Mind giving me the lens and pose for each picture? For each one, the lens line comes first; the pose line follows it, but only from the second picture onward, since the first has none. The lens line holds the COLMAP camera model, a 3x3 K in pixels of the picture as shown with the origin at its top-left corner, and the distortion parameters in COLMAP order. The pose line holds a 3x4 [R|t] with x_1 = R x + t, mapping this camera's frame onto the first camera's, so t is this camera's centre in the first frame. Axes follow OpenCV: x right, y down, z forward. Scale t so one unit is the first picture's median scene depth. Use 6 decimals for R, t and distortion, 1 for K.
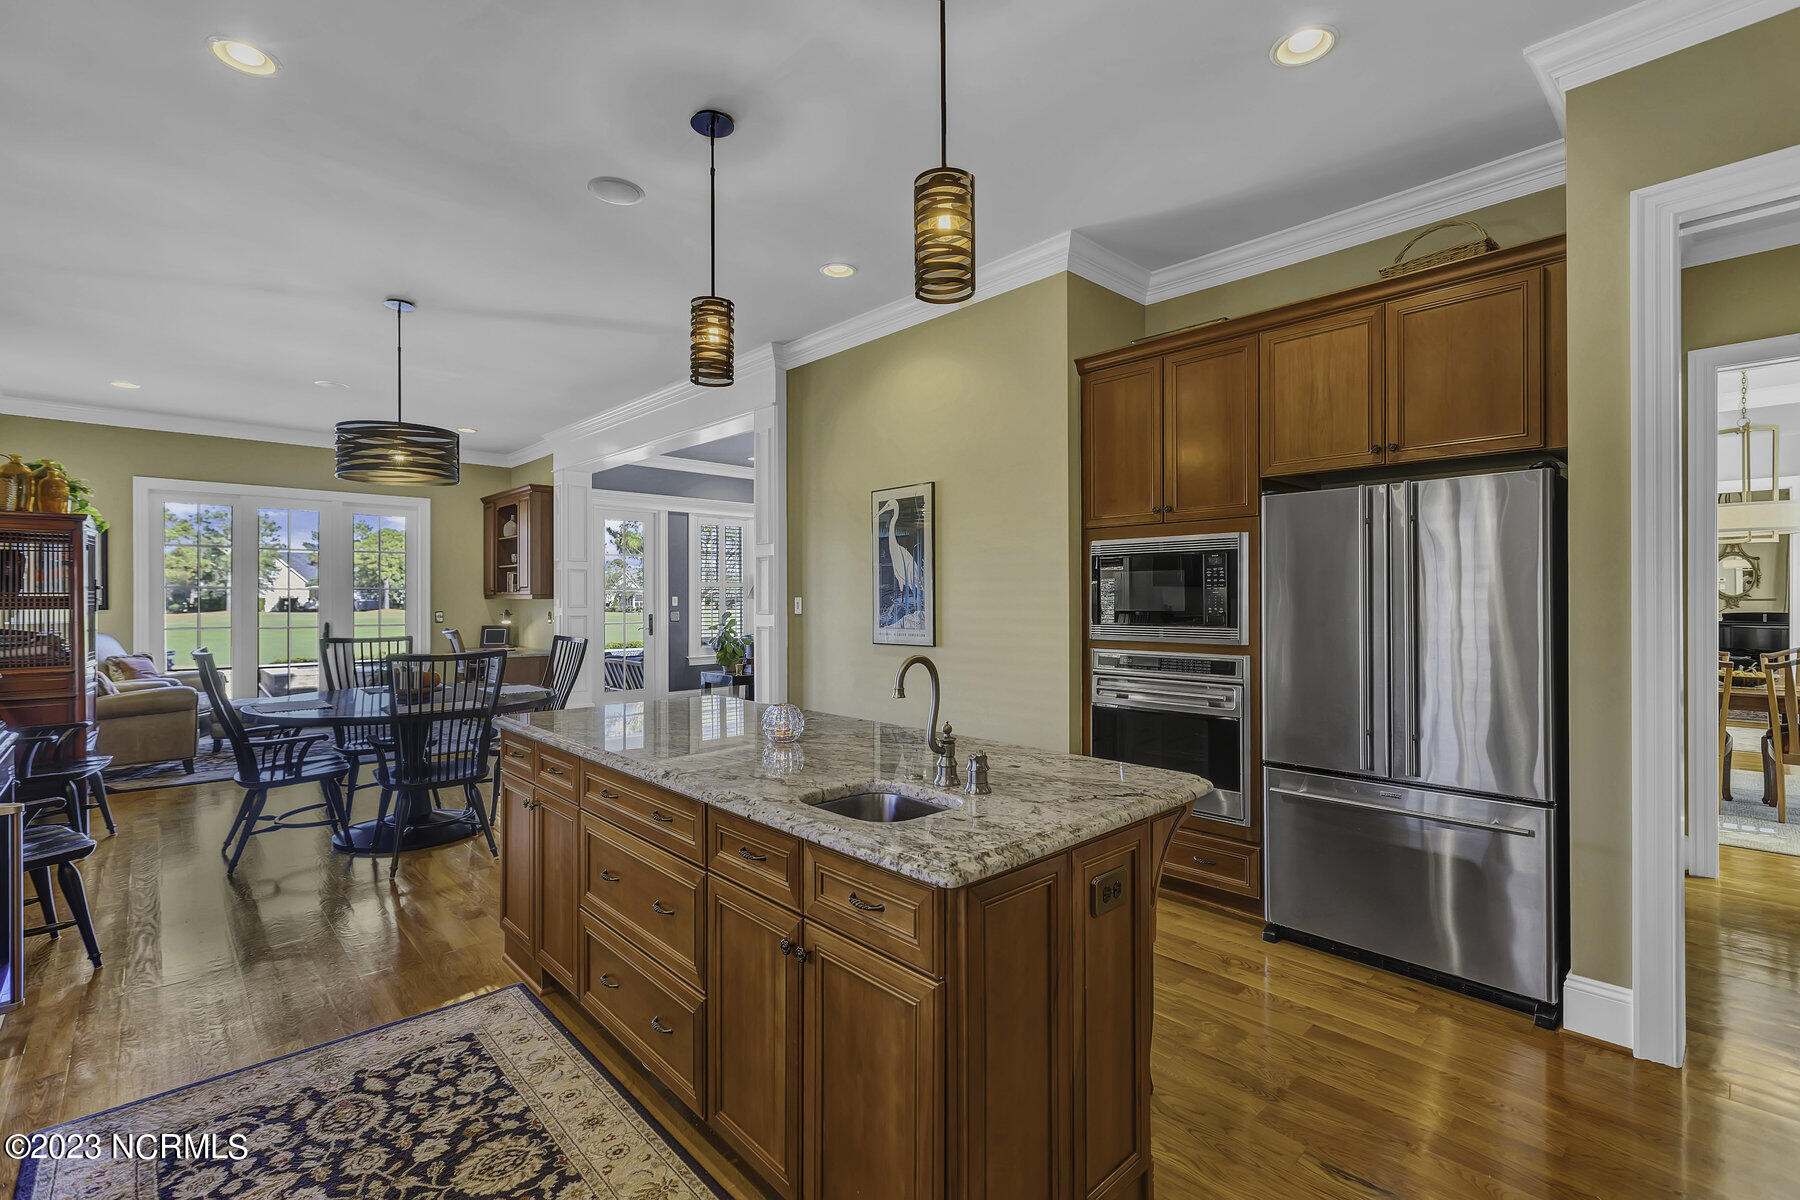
lens RADIAL K [[799.4, 0, 893.7], [0, 799.4, 597.0], [0, 0, 1]] dist [-0.000686, -0.000140]
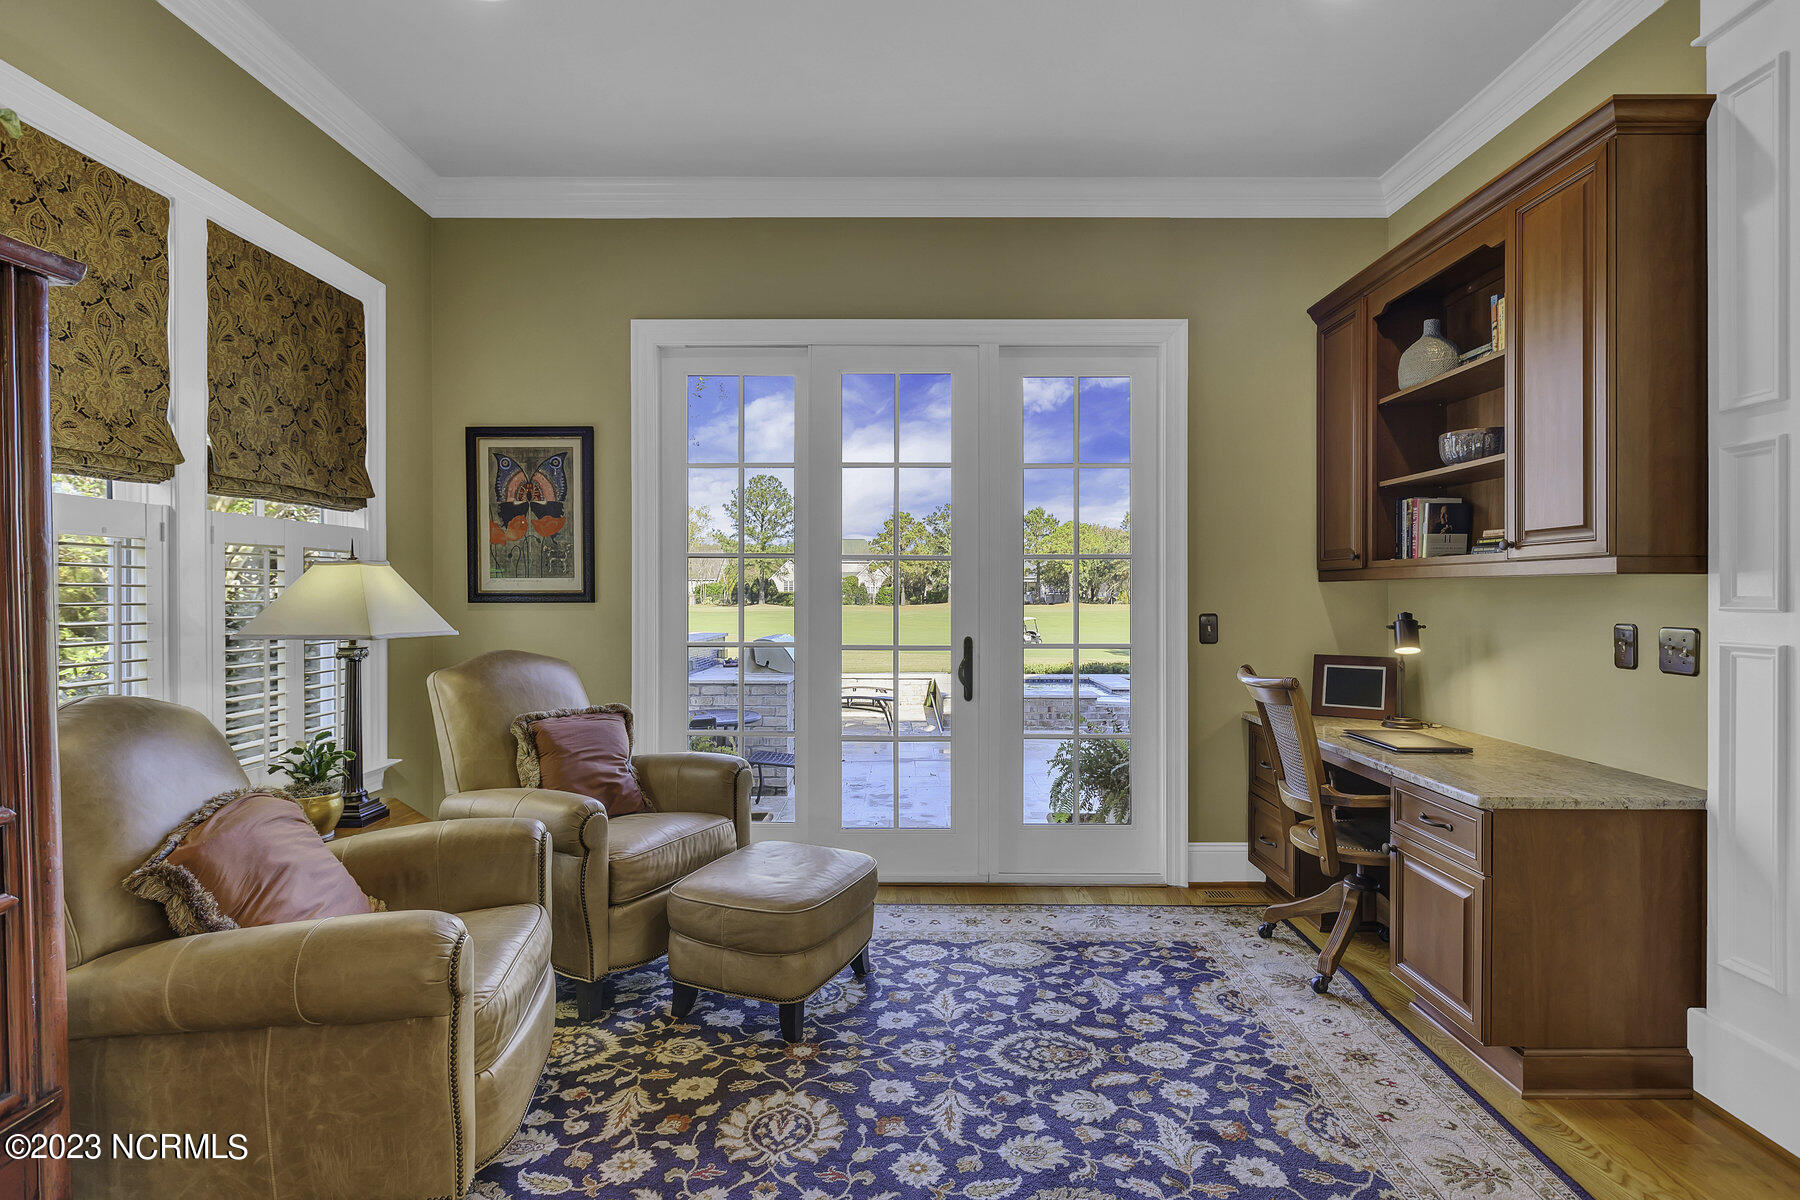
lens RADIAL K [[877.2, 0, 898.0], [0, 877.2, 599.4], [0, 0, 1]] dist [-0.001817, 0.000152]
pose [[-0.689530, 0.003620, -0.724248, -0.021955], [-0.002574, 0.999969, 0.007449, 0.238471], [0.724252, 0.007001, -0.689500, 1.461616]]
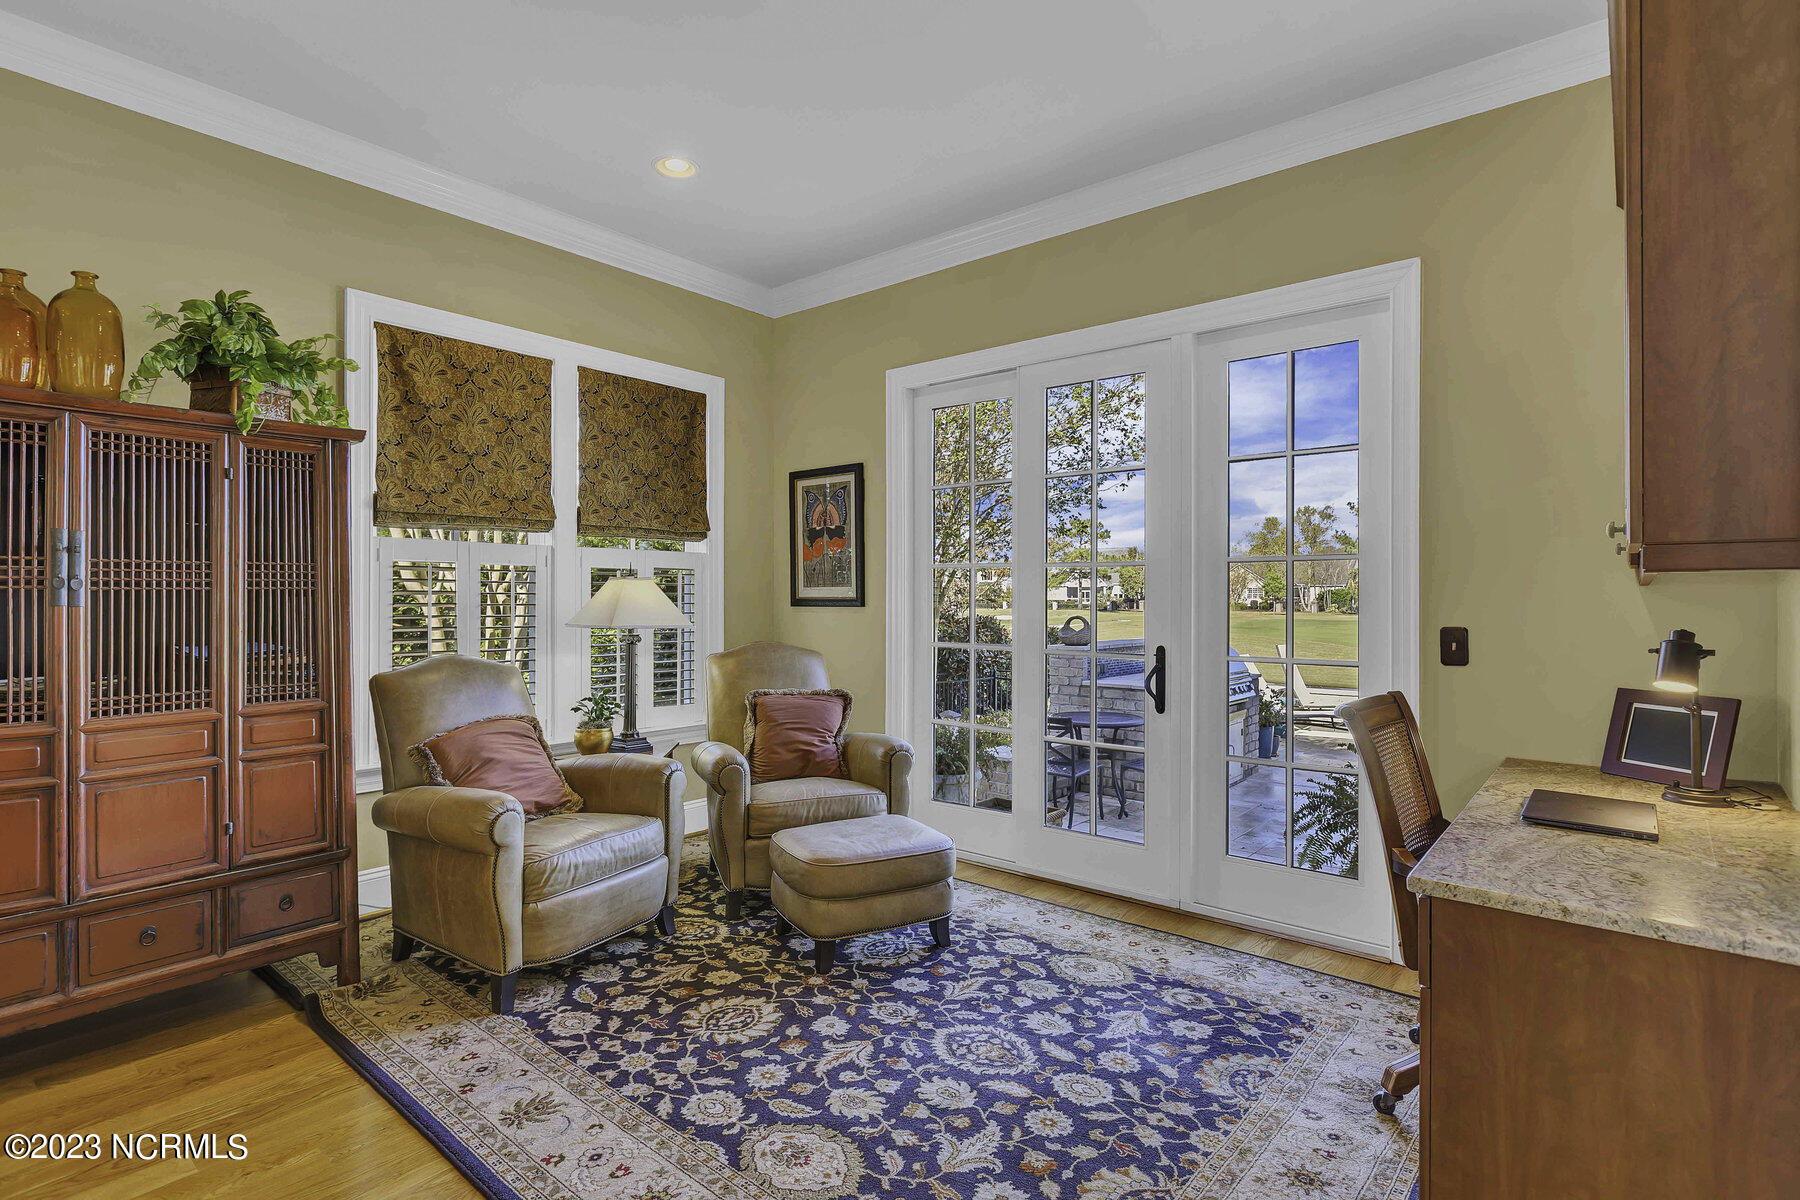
lens RADIAL K [[877.2, 0, 907.7], [0, 877.2, 601.3], [0, 0, 1]] dist [-0.001817, 0.000152]
pose [[-0.991827, -0.003746, -0.127531, -0.515011], [-0.004365, 0.999980, 0.004576, 0.236302], [0.127512, 0.005095, -0.991824, 1.813490]]
